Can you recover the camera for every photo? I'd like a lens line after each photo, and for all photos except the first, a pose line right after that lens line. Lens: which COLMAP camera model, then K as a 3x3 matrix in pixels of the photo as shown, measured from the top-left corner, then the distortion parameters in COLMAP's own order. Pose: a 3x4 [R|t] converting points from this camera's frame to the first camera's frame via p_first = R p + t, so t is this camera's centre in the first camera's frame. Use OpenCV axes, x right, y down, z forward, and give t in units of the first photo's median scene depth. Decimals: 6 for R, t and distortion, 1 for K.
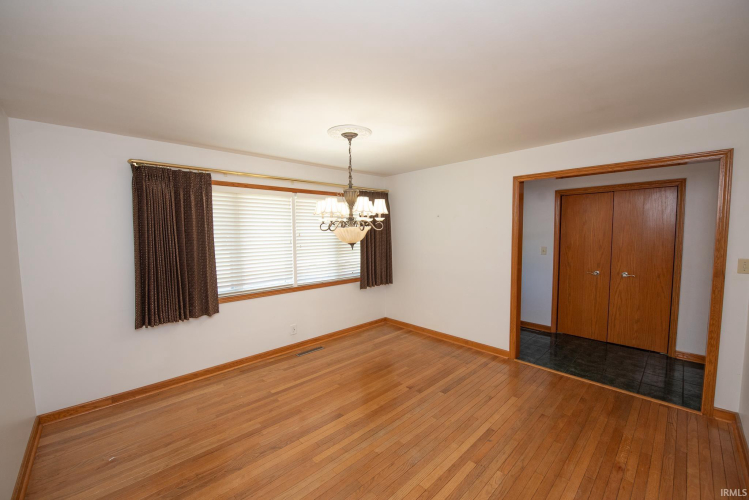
lens RADIAL K [[297.9, 0, 372.6], [0, 297.9, 252.5], [0, 0, 1]] dist [-0.017456, -0.000780]
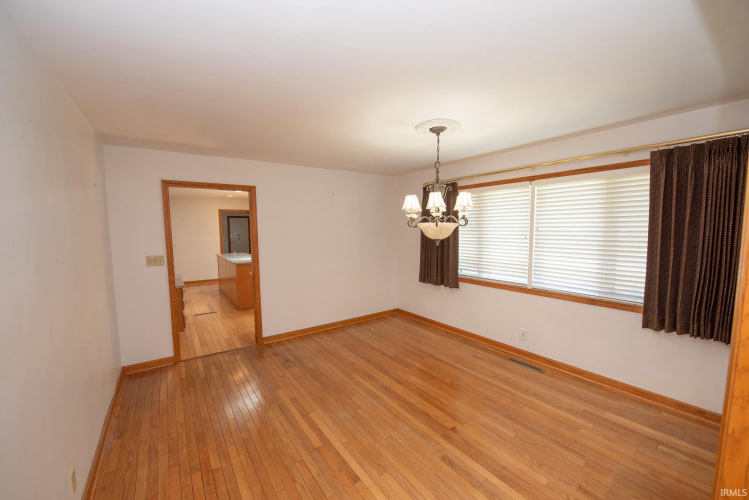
lens RADIAL K [[297.9, 0, 372.7], [0, 297.9, 252.1], [0, 0, 1]] dist [-0.017456, -0.000780]
pose [[-0.142751, 0.093602, -0.985323, 0.792474], [-0.055104, 0.993222, 0.102336, -0.066030], [0.988223, 0.068904, -0.136626, 0.783622]]
